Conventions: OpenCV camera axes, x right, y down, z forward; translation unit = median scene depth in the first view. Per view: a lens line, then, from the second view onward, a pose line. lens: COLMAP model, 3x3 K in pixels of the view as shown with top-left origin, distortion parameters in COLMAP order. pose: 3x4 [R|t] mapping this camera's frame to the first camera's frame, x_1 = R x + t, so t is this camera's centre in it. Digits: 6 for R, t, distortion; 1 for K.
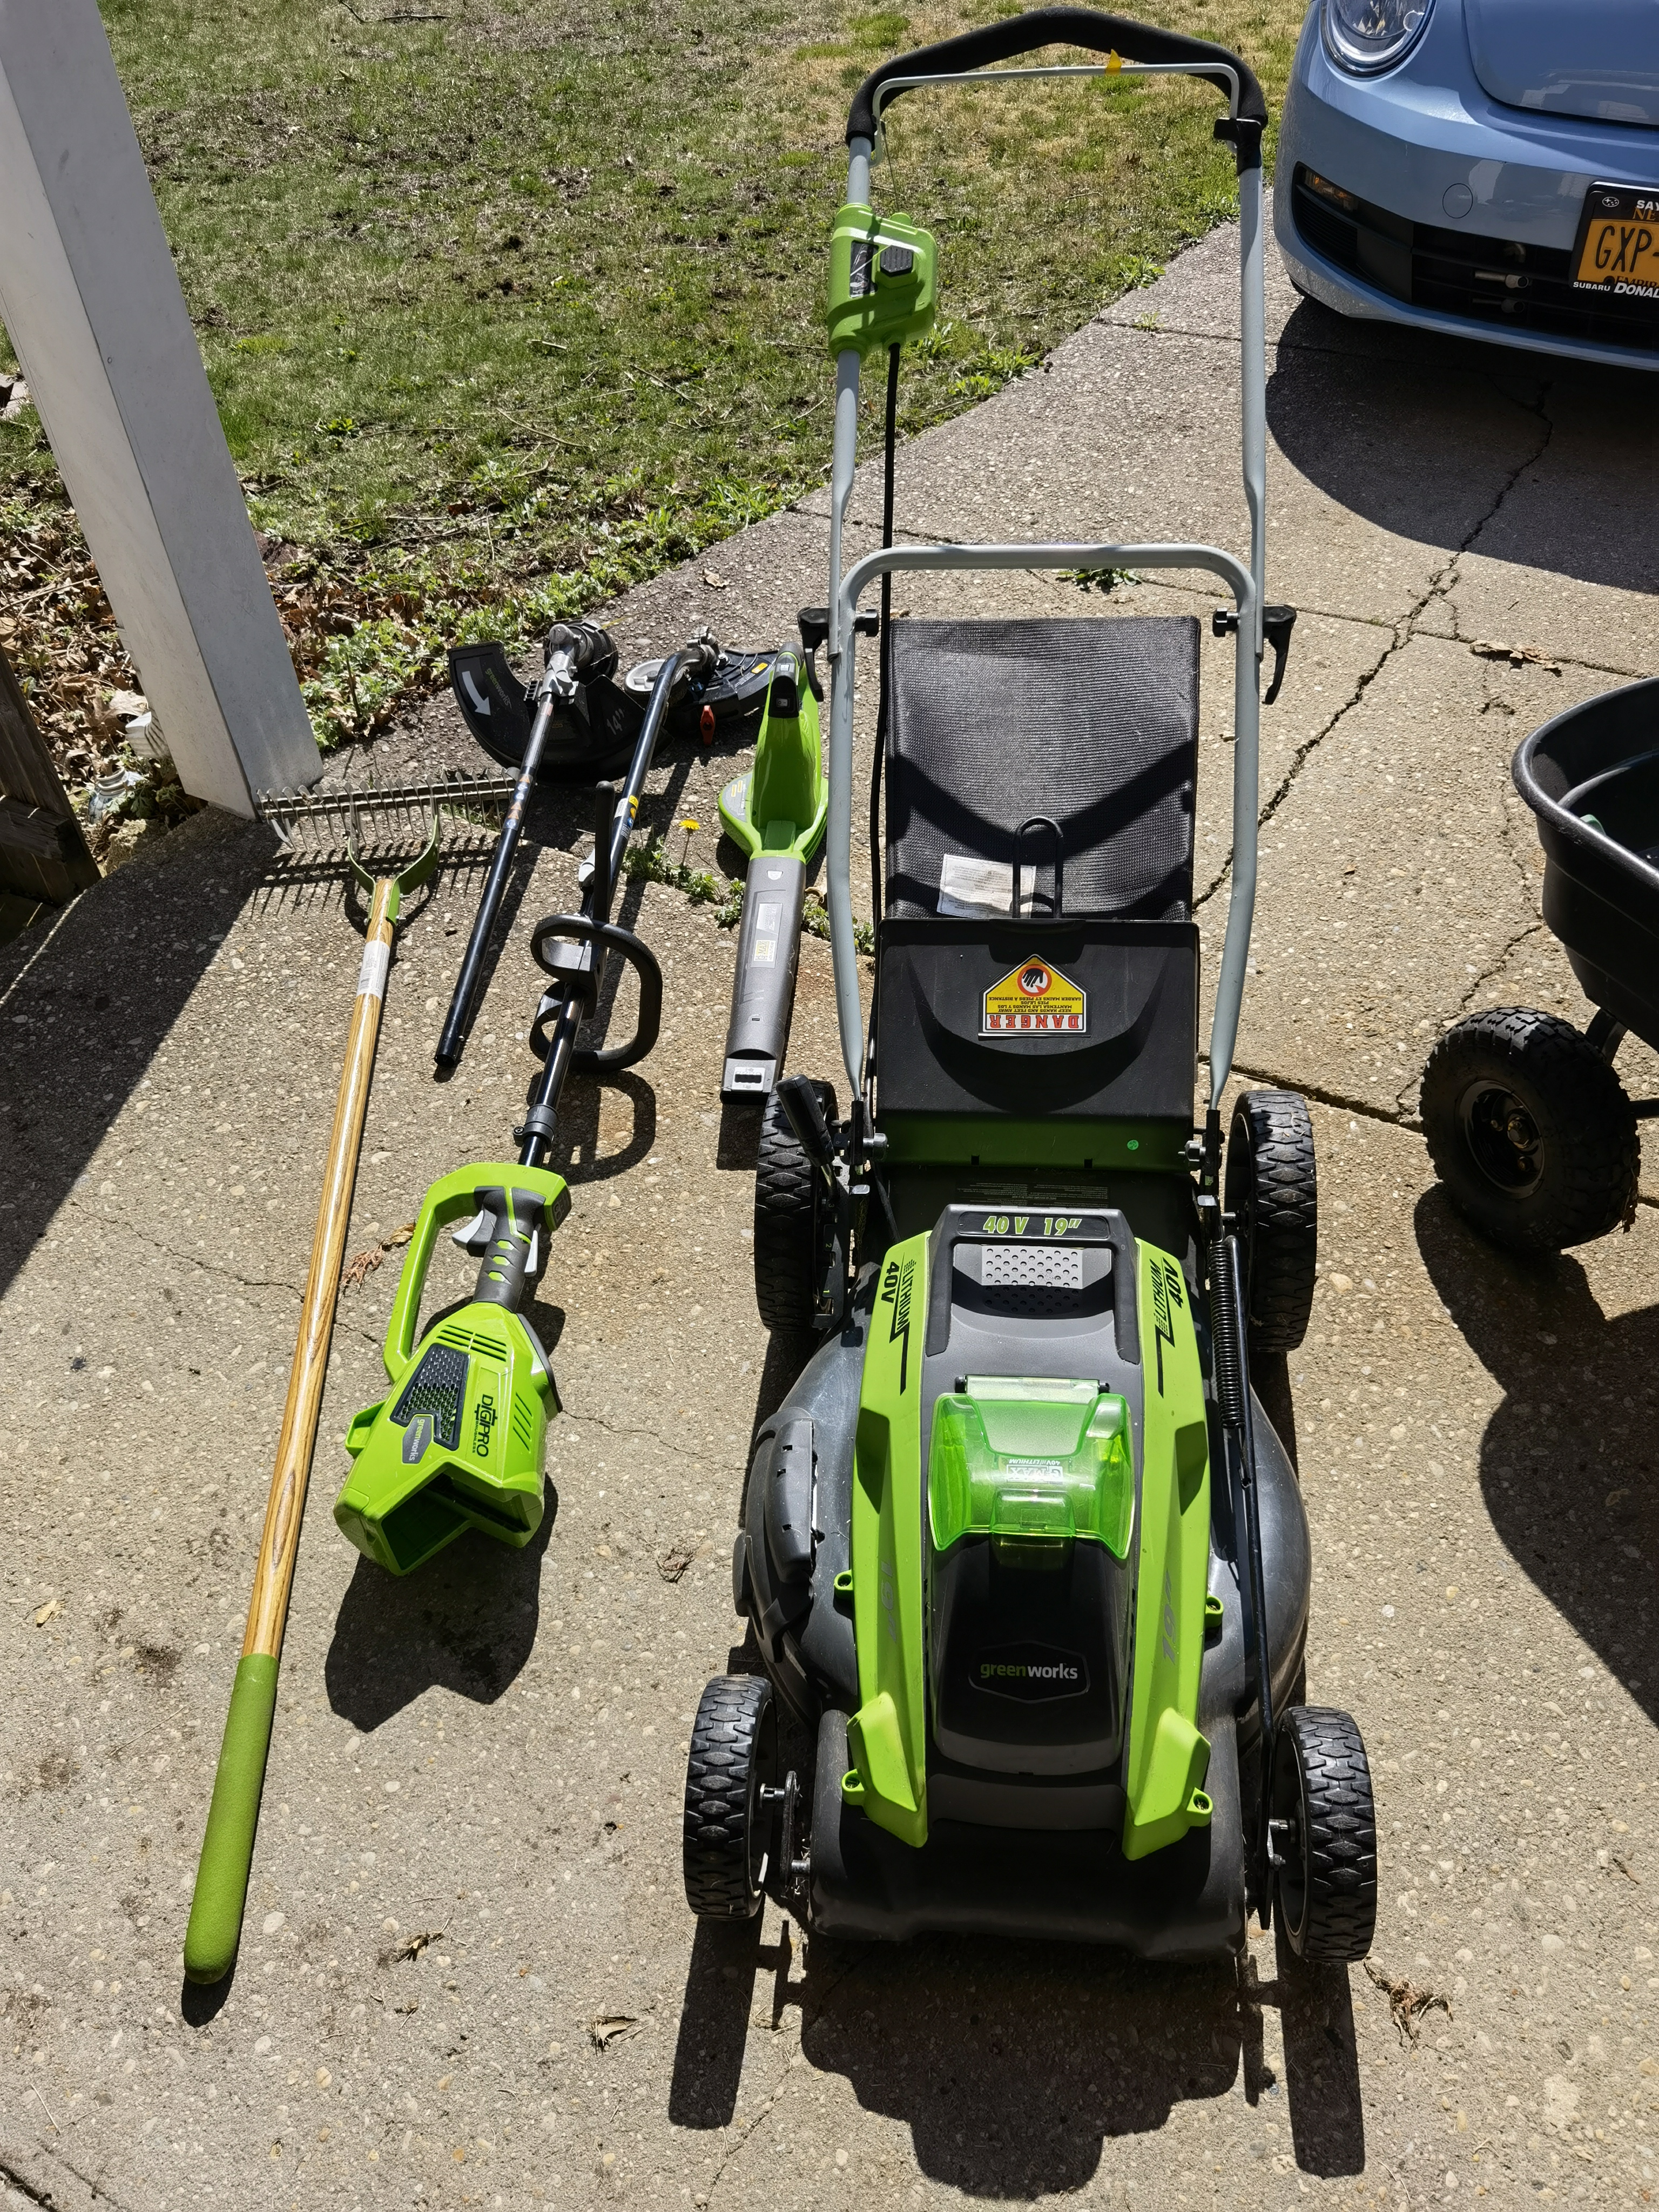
lens RADIAL K [[1760.5, 0, 816.6], [0, 1760.5, 1100.5], [0, 0, 1]] dist [0.018976, -0.018555]
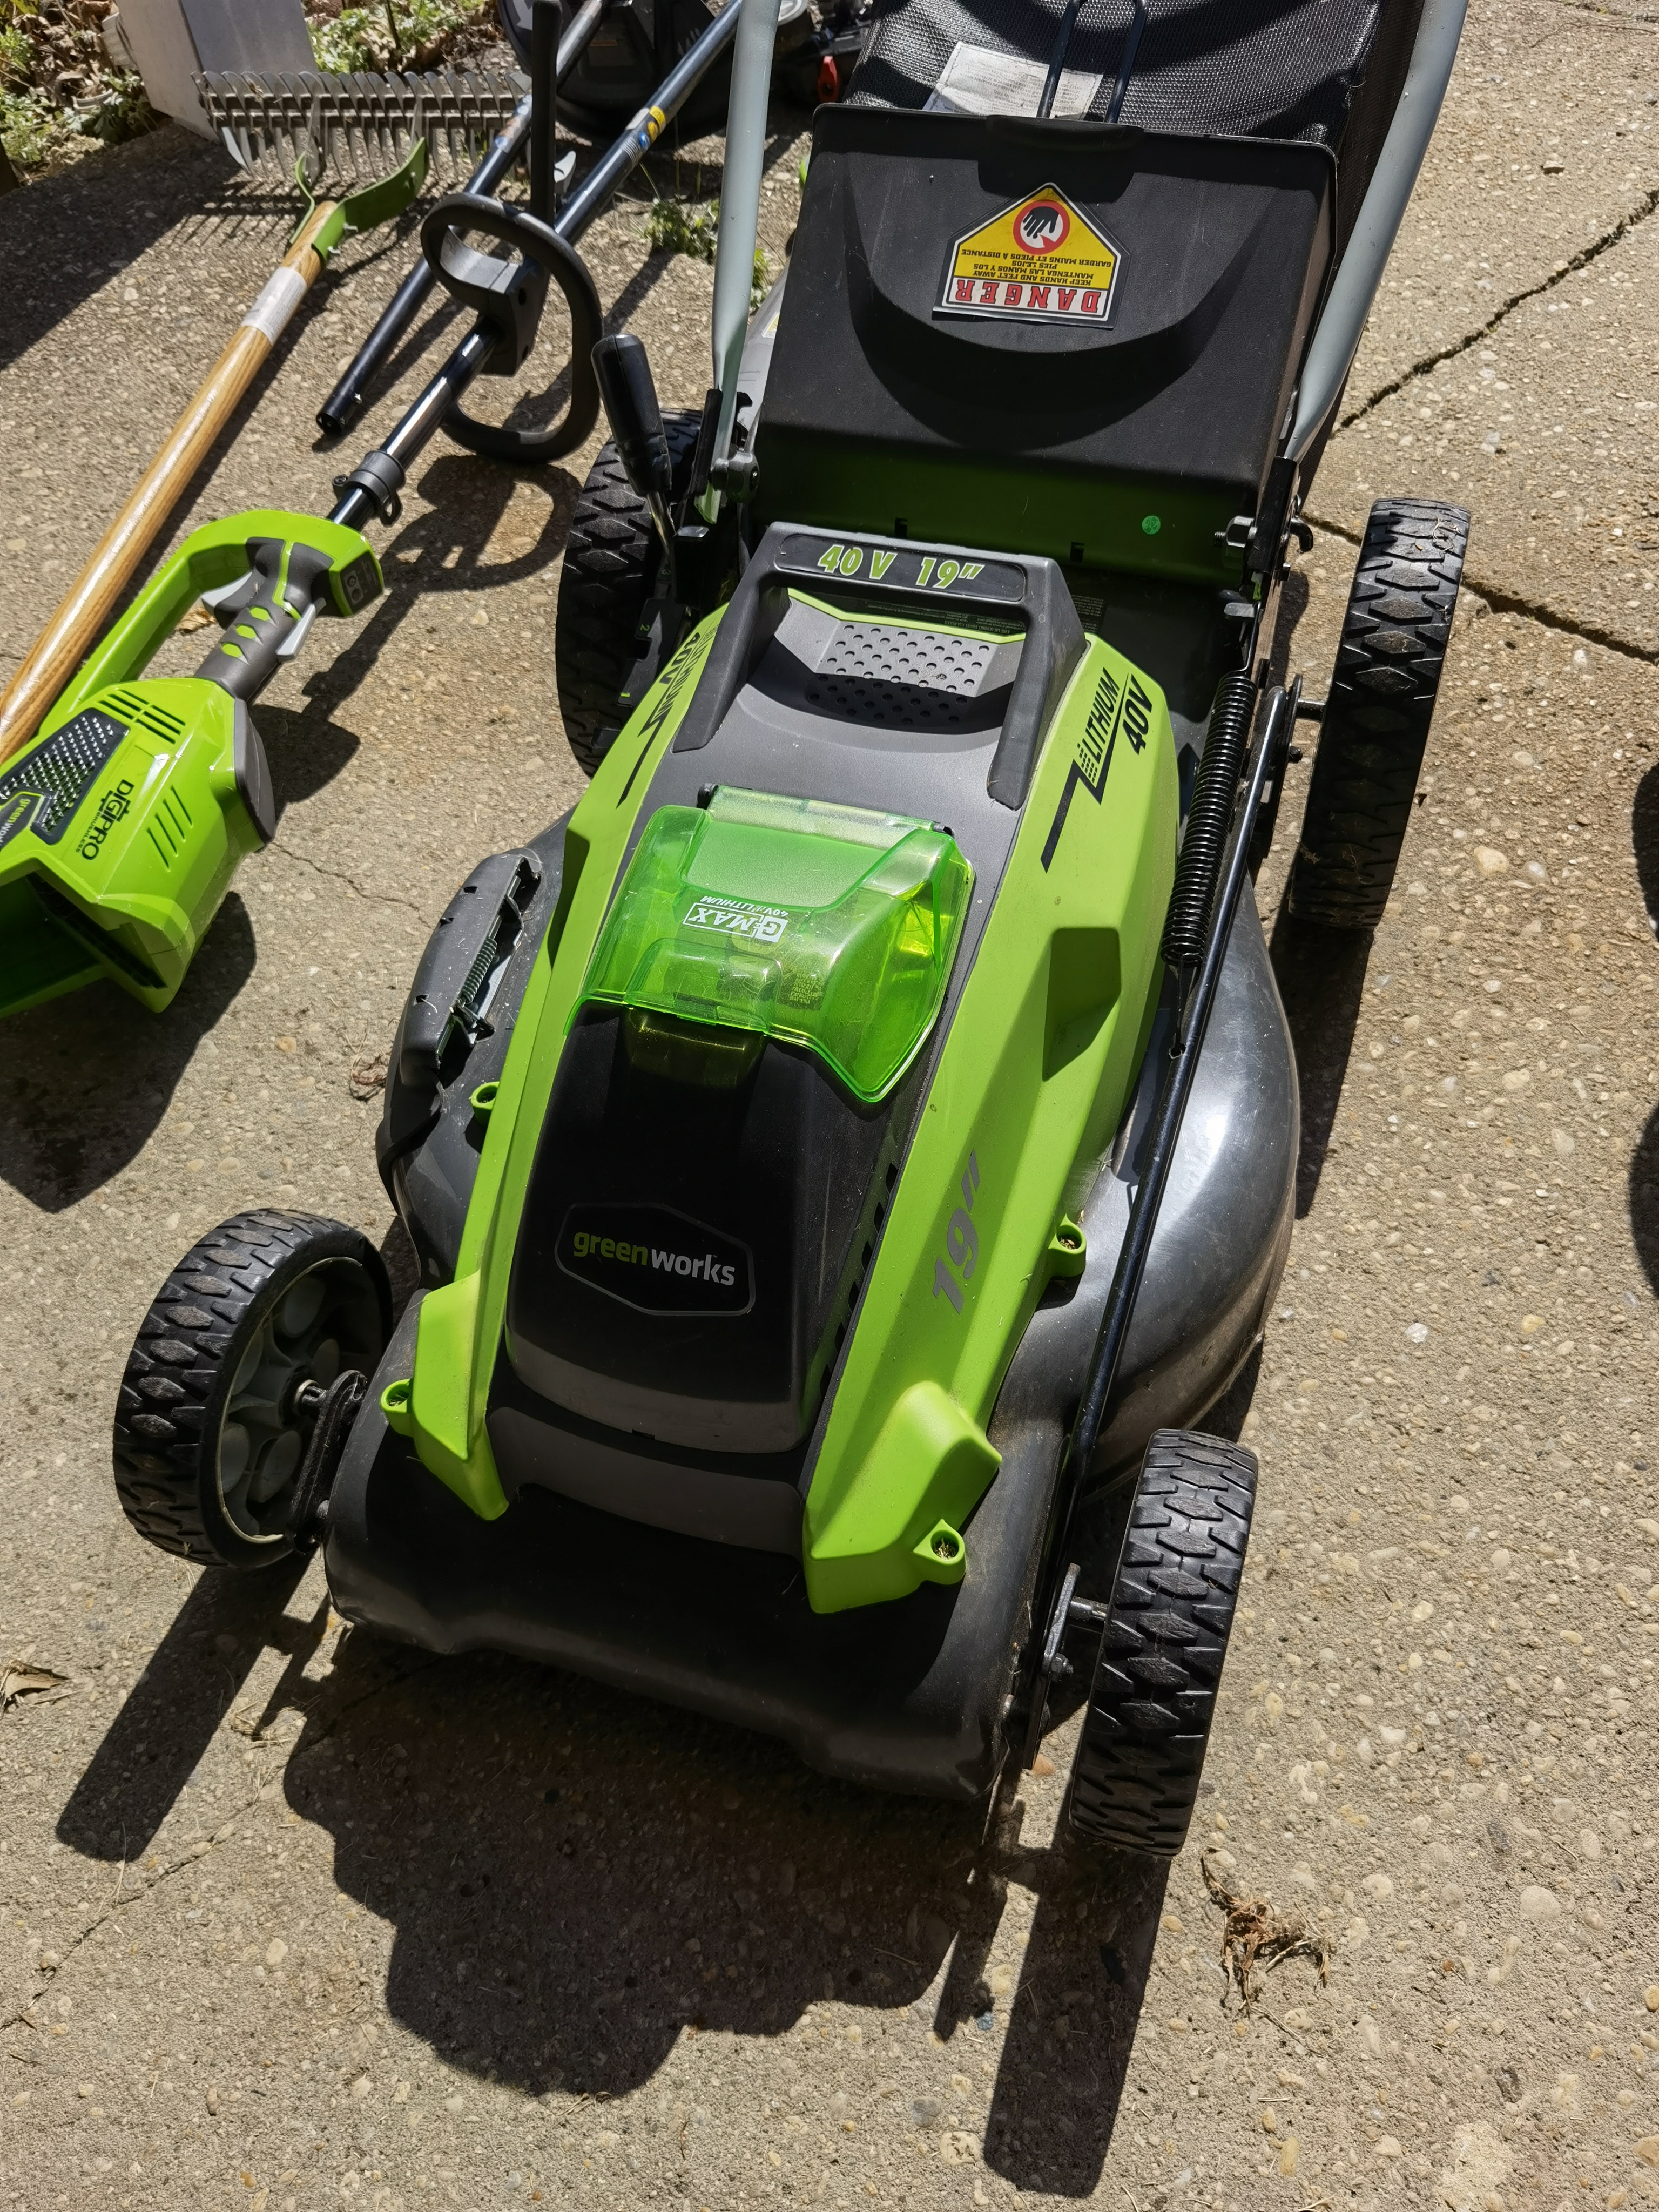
lens RADIAL K [[1760.5, 0, 816.6], [0, 1760.5, 1100.5], [0, 0, 1]] dist [0.018976, -0.018555]
pose [[0.974899, 0.170489, -0.143196, 0.186122], [-0.146724, 0.975697, 0.162747, 0.135184], [0.167462, -0.137651, 0.976221, 0.360444]]
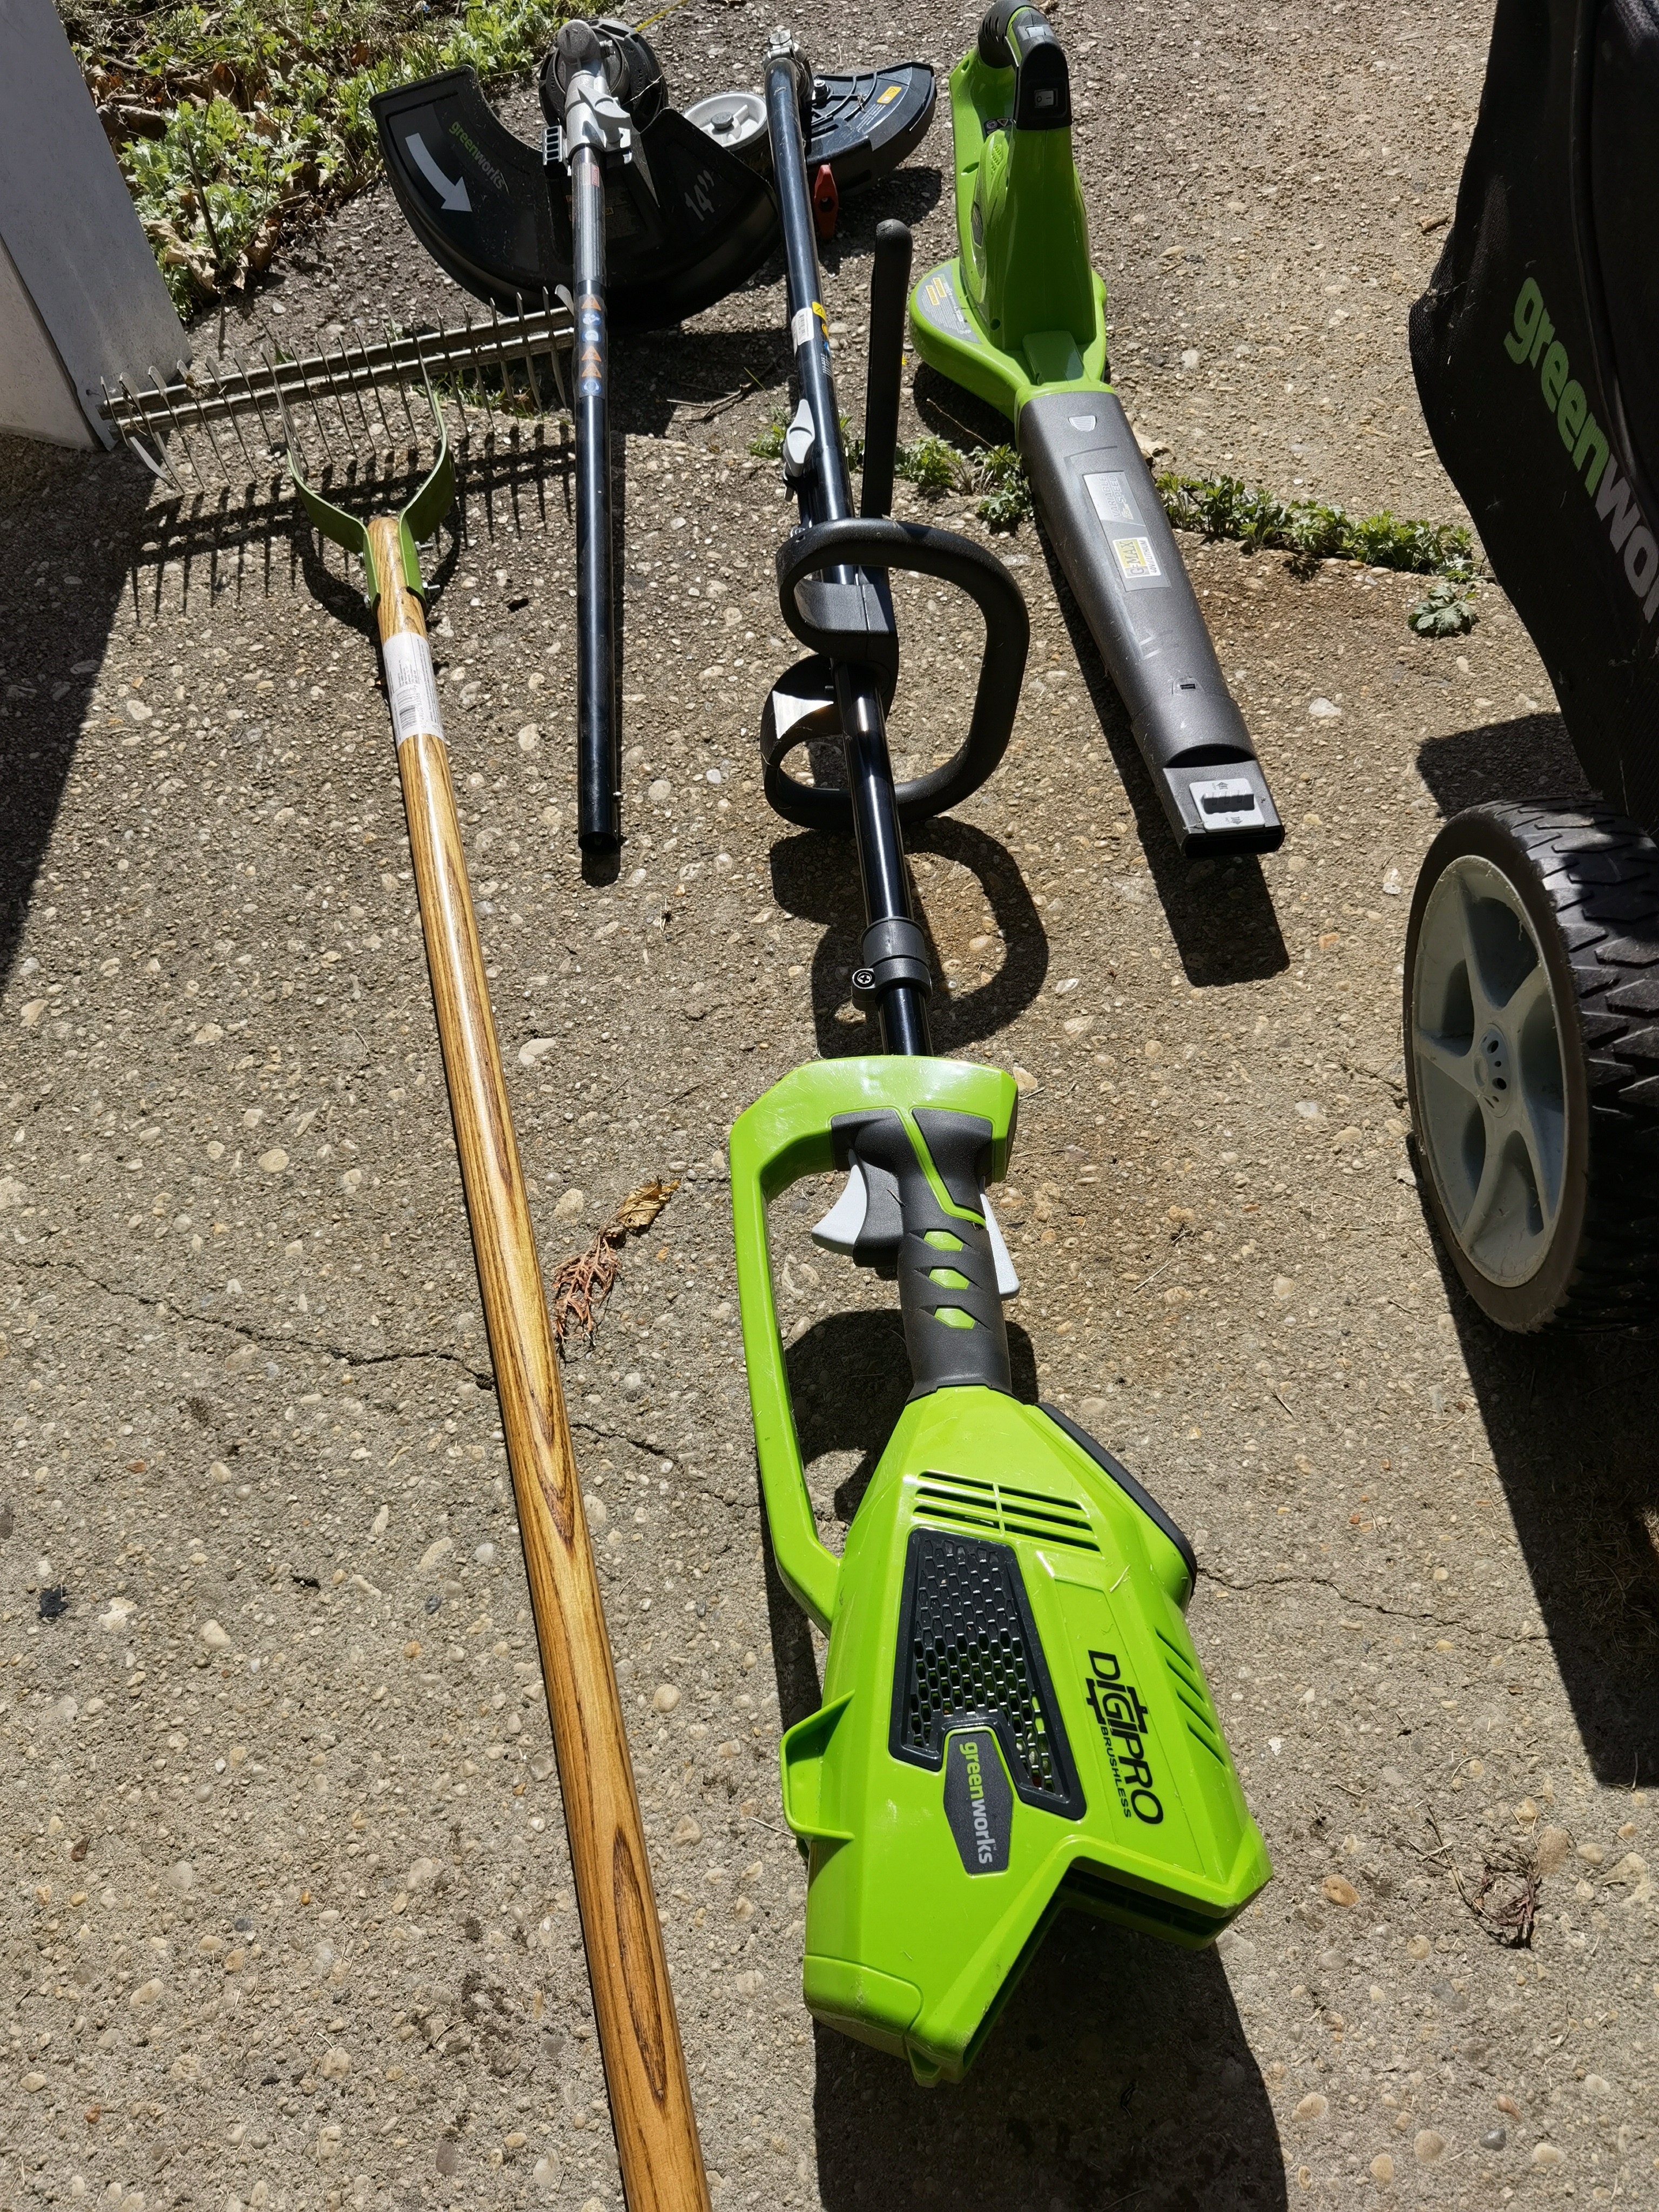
lens RADIAL K [[1760.5, 0, 816.6], [0, 1760.5, 1100.5], [0, 0, 1]] dist [0.018976, -0.018555]
pose [[0.985274, -0.148943, 0.083970, -0.264793], [0.130981, 0.973151, 0.189263, -0.051439], [-0.109905, -0.175478, 0.978329, 0.603489]]
